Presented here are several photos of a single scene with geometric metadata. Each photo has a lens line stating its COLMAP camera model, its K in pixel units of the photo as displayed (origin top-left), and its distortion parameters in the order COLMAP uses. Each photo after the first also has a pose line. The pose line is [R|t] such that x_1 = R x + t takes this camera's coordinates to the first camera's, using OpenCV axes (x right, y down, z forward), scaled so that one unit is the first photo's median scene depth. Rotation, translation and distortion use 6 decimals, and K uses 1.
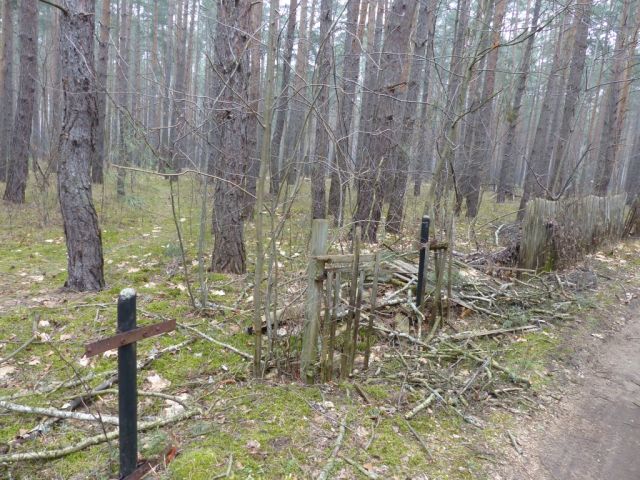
lens RADIAL K [[478.9, 0, 320.3], [0, 478.9, 241.0], [0, 0, 1]] dist [-0.035179, 0.032290]
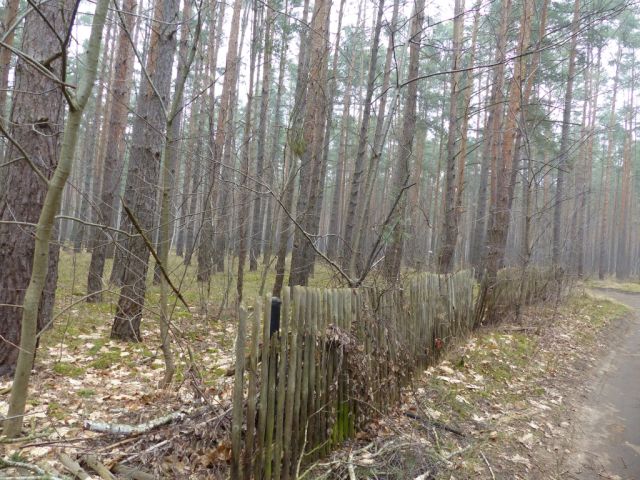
lens RADIAL K [[478.9, 0, 319.5], [0, 478.9, 240.3], [0, 0, 1]] dist [-0.035179, 0.032290]
pose [[0.964755, 0.004017, 0.263119, 0.101818], [0.037217, 0.987750, -0.151539, -0.018174], [-0.260505, 0.155990, 0.952788, 0.162188]]
